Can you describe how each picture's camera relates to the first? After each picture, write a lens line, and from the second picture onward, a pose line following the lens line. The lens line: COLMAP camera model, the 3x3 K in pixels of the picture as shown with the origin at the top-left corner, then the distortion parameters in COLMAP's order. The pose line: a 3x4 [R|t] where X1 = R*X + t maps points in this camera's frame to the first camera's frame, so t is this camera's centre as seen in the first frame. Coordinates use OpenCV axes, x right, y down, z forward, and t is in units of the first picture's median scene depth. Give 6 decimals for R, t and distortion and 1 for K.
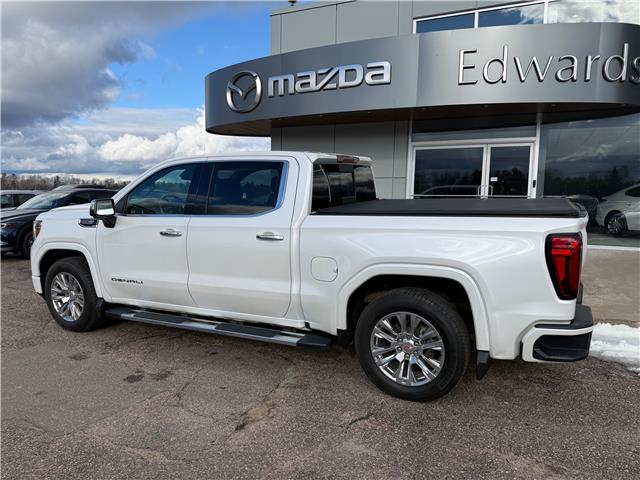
lens RADIAL K [[447.1, 0, 324.8], [0, 447.1, 257.3], [0, 0, 1]] dist [0.041068, -0.047354]
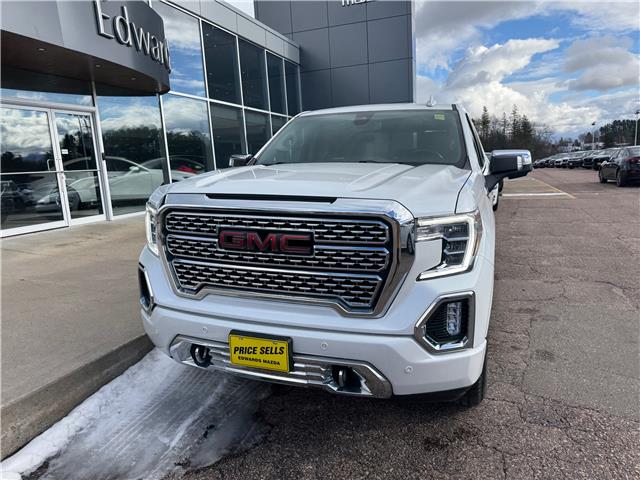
lens RADIAL K [[447.1, 0, 324.8], [0, 447.1, 257.3], [0, 0, 1]] dist [0.041068, -0.047354]
pose [[-0.101184, -0.213144, 0.971767, -1.128885], [0.192266, 0.954177, 0.229305, -0.174467], [-0.976112, 0.210040, -0.055567, 1.270319]]
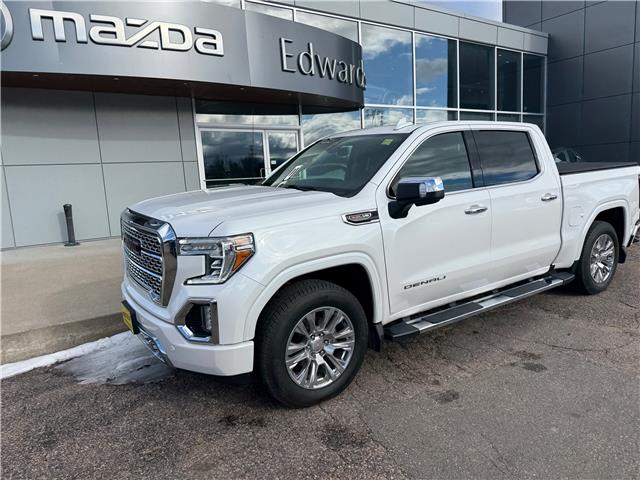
lens RADIAL K [[447.1, 0, 324.8], [0, 447.1, 257.3], [0, 0, 1]] dist [0.041068, -0.047354]
pose [[0.496065, -0.195052, 0.846094, -1.114025], [0.181479, 0.976211, 0.118647, -0.106805], [-0.849108, 0.094692, 0.519662, 0.712779]]
